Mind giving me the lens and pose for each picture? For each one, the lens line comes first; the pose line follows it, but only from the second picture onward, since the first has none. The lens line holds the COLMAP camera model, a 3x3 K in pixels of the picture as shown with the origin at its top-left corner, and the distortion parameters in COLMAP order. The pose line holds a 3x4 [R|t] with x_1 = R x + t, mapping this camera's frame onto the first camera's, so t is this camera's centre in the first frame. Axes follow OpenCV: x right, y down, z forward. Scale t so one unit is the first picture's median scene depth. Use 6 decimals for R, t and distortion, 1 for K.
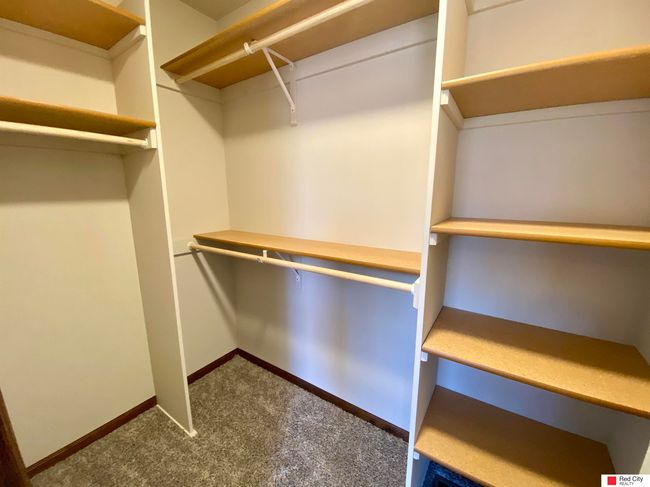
lens RADIAL K [[265.0, 0, 325.0], [0, 265.0, 243.5], [0, 0, 1]] dist [0.040414, 0.000037]
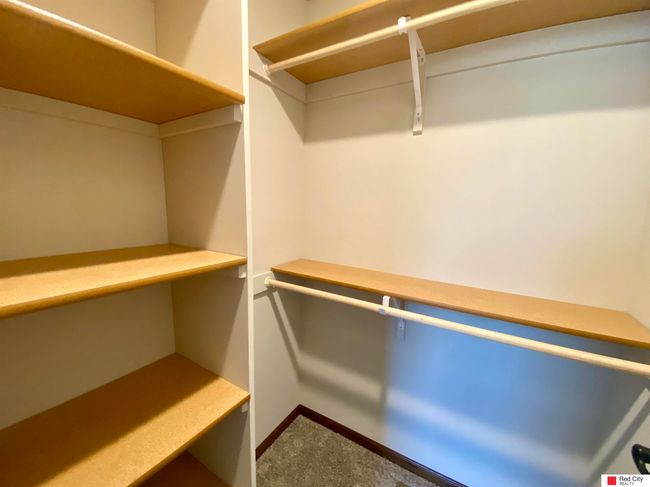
lens RADIAL K [[261.1, 0, 325.1], [0, 261.1, 258.2], [0, 0, 1]] dist [-0.034448, -0.000081]
pose [[0.997913, 0.040526, 0.050274, -0.376984], [-0.039573, 0.999020, -0.019804, -0.050893], [-0.051028, 0.017774, 0.998539, 0.258872]]
